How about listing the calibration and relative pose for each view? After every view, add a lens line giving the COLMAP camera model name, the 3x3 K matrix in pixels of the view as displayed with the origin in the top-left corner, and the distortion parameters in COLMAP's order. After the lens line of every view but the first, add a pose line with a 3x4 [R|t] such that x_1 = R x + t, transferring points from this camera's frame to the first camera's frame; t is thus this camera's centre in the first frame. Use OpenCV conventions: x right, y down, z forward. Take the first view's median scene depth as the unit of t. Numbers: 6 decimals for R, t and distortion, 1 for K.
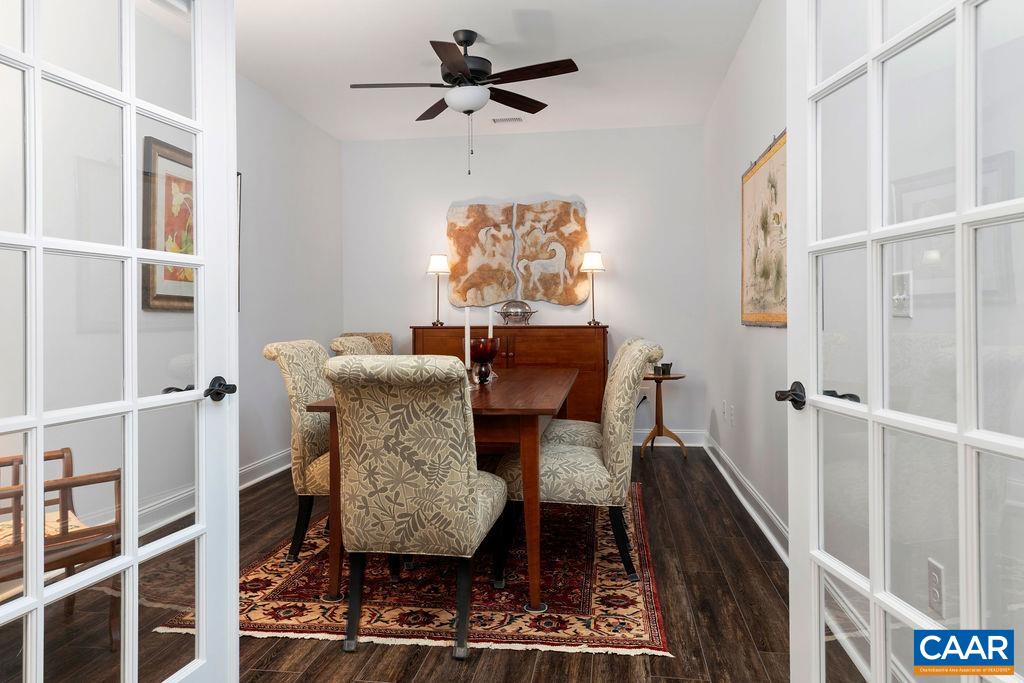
lens RADIAL K [[701.3, 0, 513.7], [0, 701.3, 336.1], [0, 0, 1]] dist [0.018870, 0.001719]
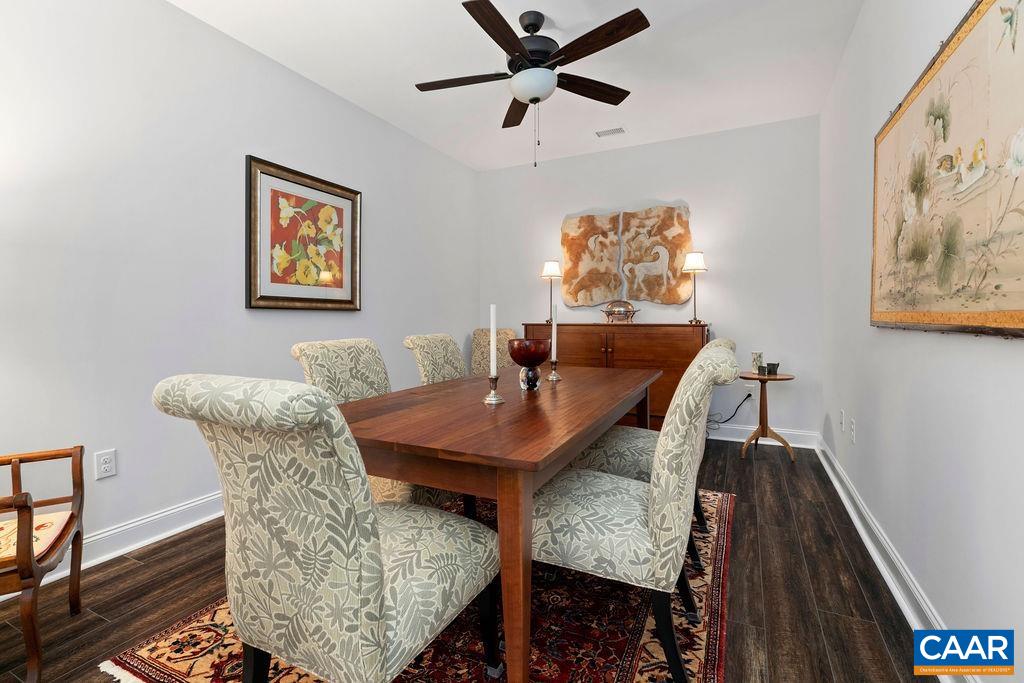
lens RADIAL K [[472.2, 0, 509.3], [0, 472.2, 332.9], [0, 0, 1]] dist [0.006770, -0.001754]
pose [[0.950158, 0.012946, -0.311499, 0.108363], [-0.009651, 0.999880, 0.012119, -0.011493], [0.311618, -0.008509, 0.950169, 0.381783]]
